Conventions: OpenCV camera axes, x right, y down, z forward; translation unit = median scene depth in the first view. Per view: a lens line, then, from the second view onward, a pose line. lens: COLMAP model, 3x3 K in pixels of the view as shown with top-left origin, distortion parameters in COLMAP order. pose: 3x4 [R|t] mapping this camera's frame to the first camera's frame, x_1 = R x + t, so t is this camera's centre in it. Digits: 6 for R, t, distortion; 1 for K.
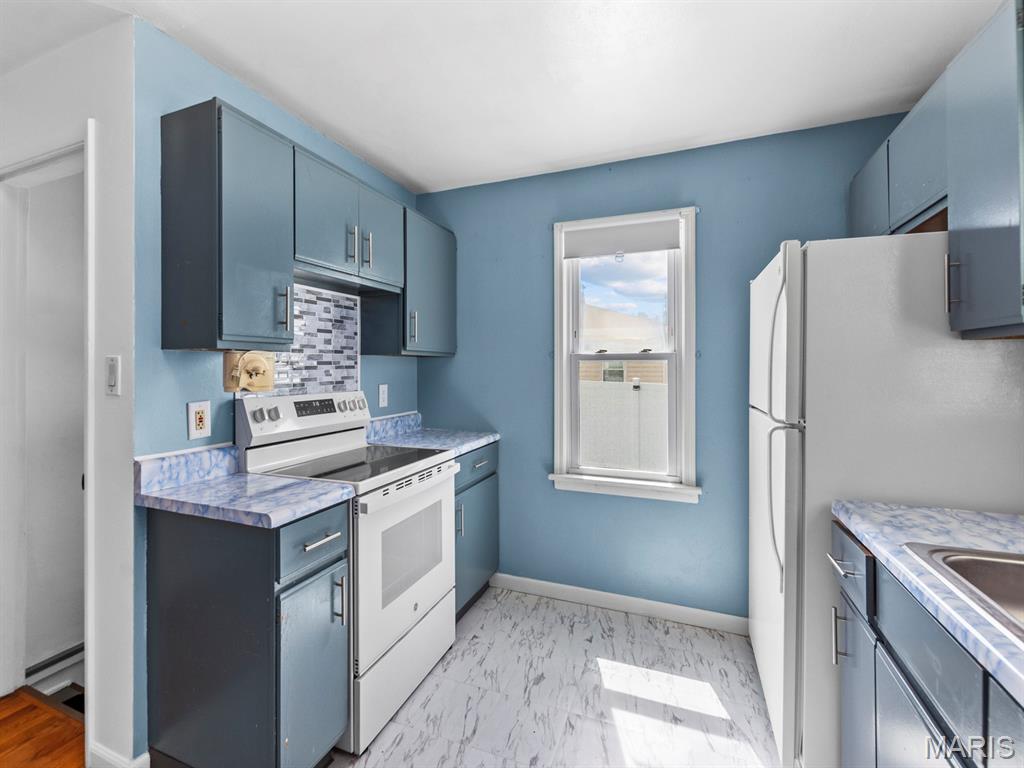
lens RADIAL K [[456.5, 0, 545.0], [0, 456.5, 363.6], [0, 0, 1]] dist [0.006325, -0.001006]
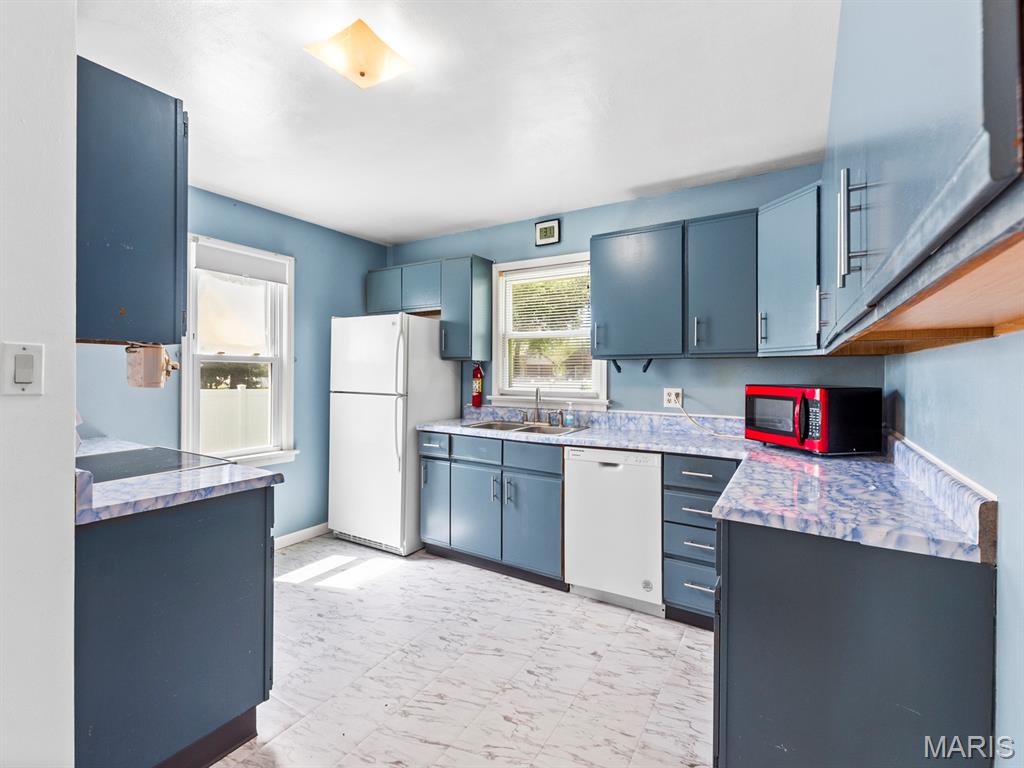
lens RADIAL K [[456.5, 0, 508.7], [0, 456.5, 373.1], [0, 0, 1]] dist [0.006325, -0.001006]
pose [[0.196227, 0.000608, 0.980558, -1.200547], [-0.016458, 0.999861, 0.002673, 0.010613], [-0.980420, -0.016663, 0.196210, 0.046912]]
